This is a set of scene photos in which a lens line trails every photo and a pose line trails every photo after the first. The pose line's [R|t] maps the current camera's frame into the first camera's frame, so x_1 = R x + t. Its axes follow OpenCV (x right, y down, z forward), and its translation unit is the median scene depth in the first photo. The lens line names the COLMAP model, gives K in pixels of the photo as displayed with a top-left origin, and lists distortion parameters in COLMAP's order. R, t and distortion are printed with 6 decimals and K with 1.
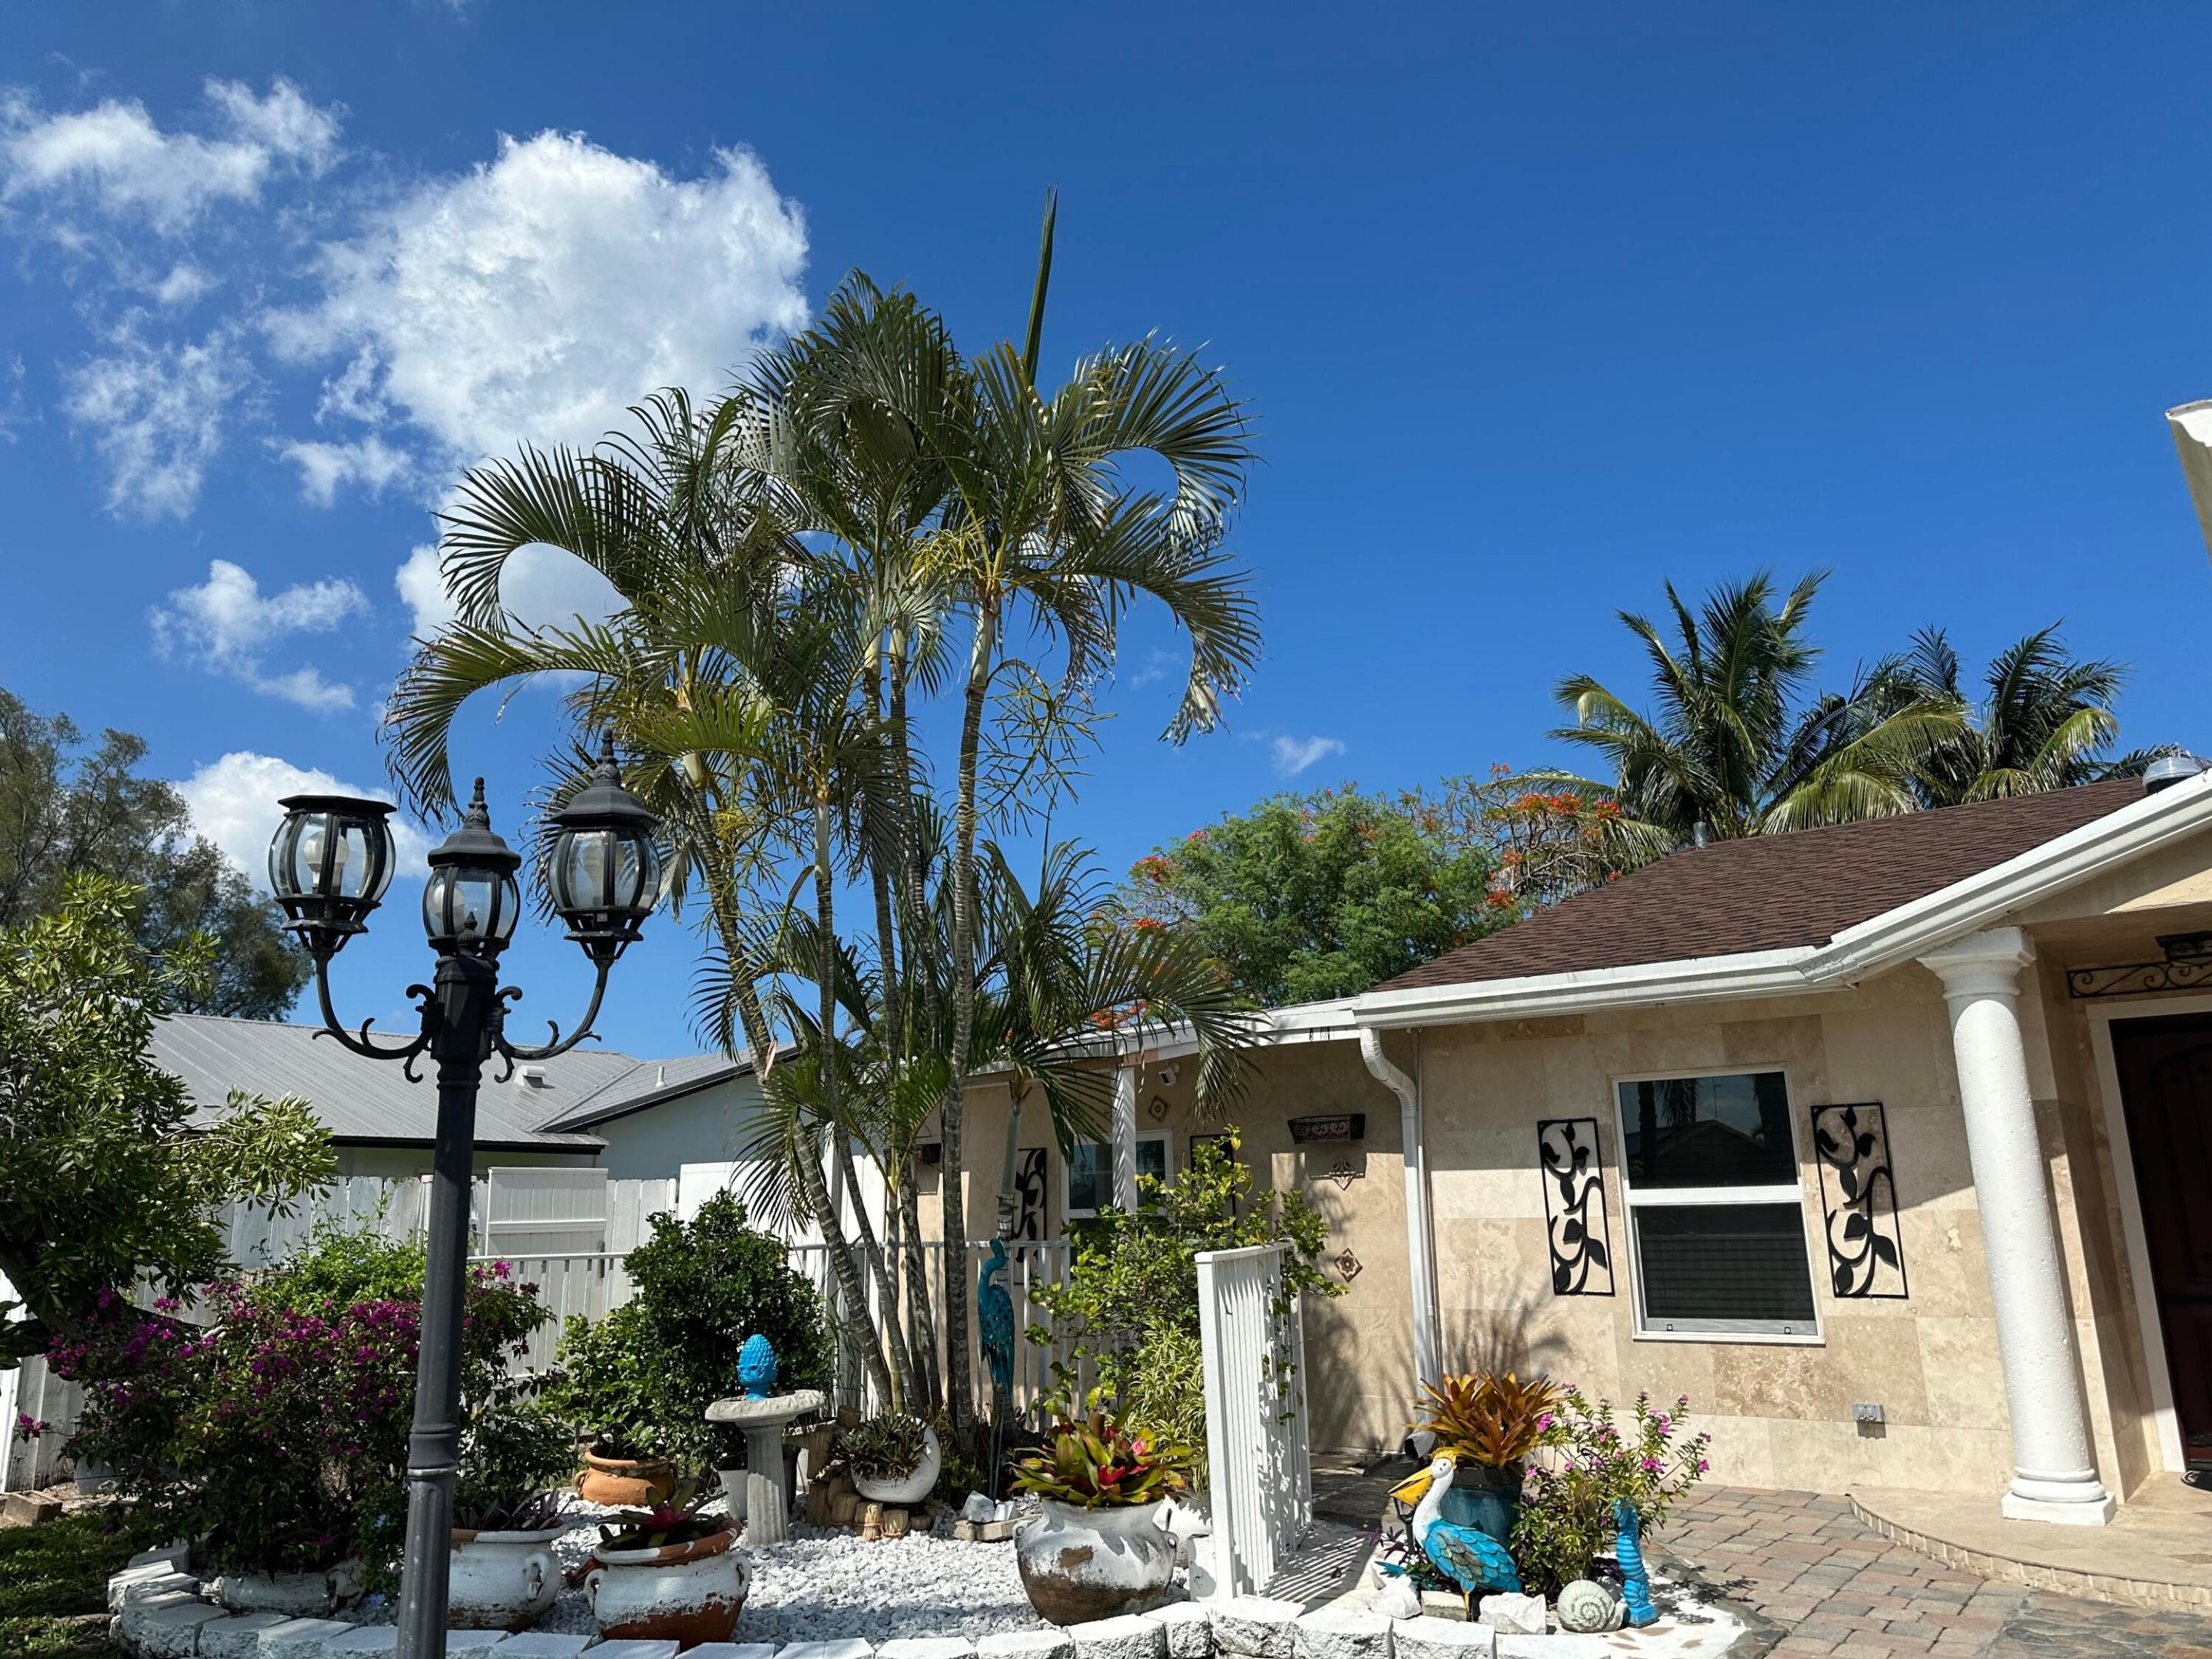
lens RADIAL K [[1570.0, 0, 1105.2], [0, 1570.0, 879.0], [0, 0, 1]] dist [0.073267, -0.039192]
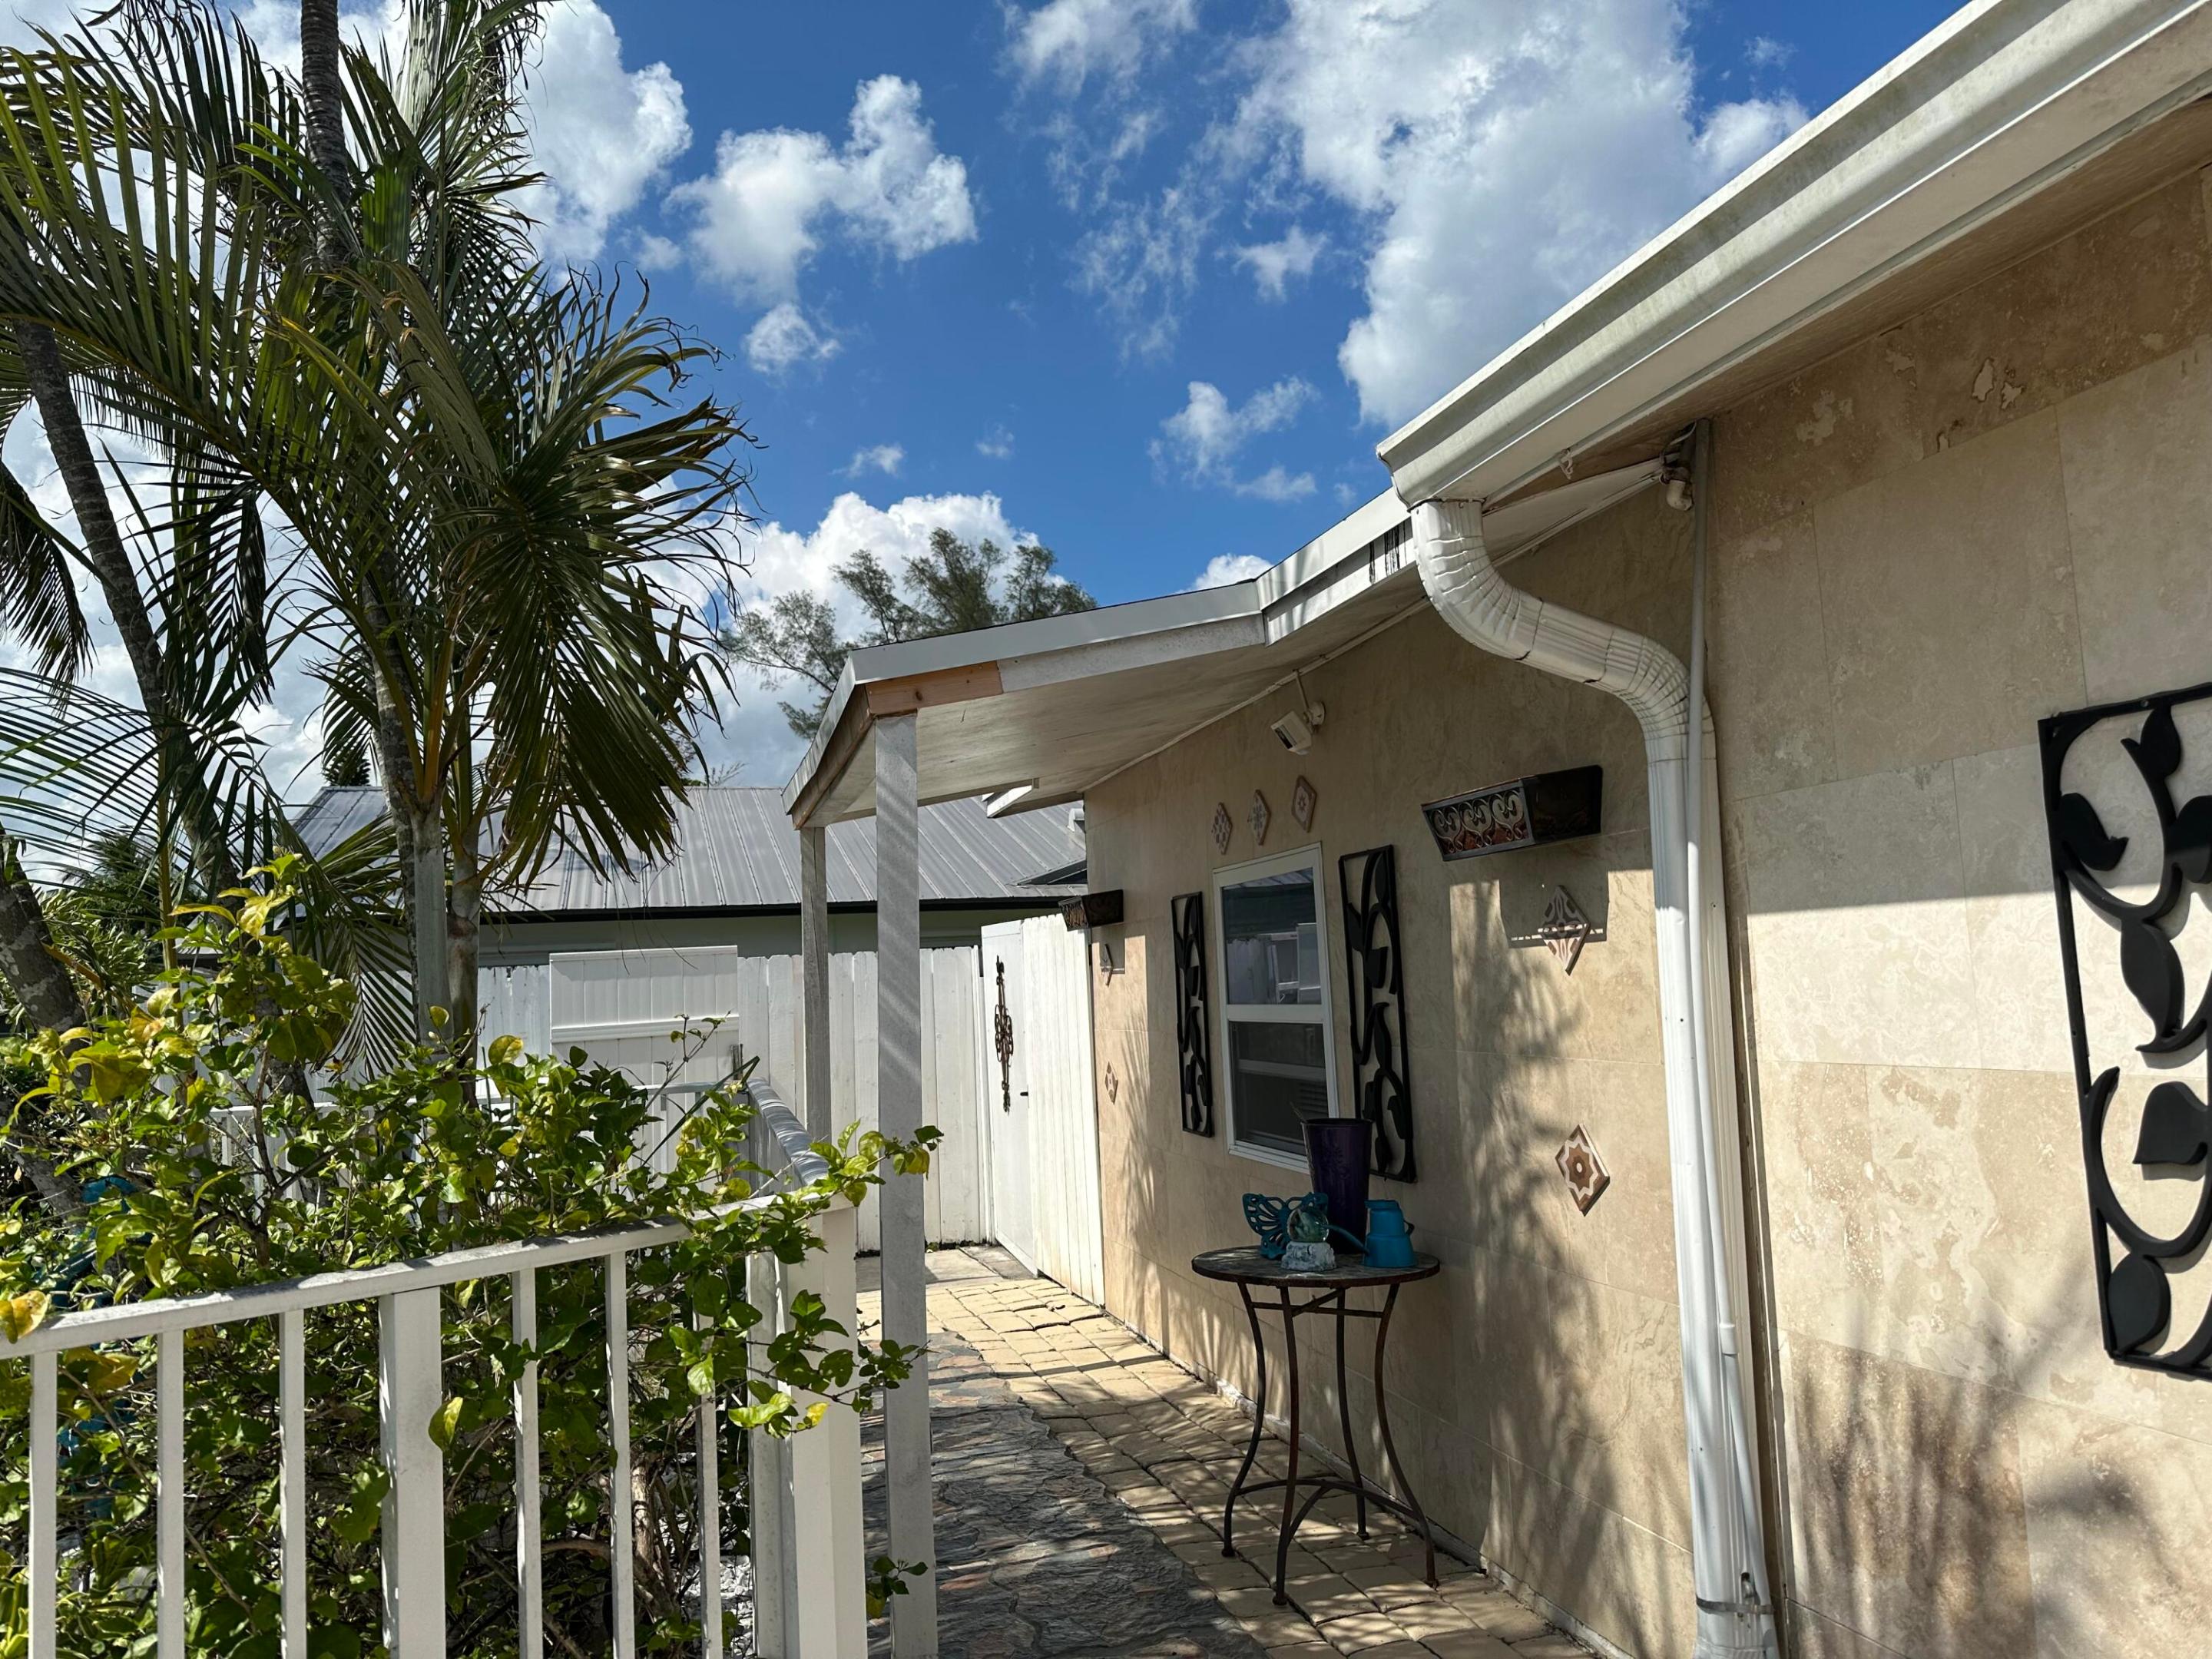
lens RADIAL K [[1570.0, 0, 1105.2], [0, 1570.0, 879.0], [0, 0, 1]] dist [0.073267, -0.039192]
pose [[0.807330, -0.059580, -0.587085, 0.292049], [0.153011, 0.981998, 0.110755, 0.120865], [0.569917, -0.179246, 0.801913, 0.662571]]
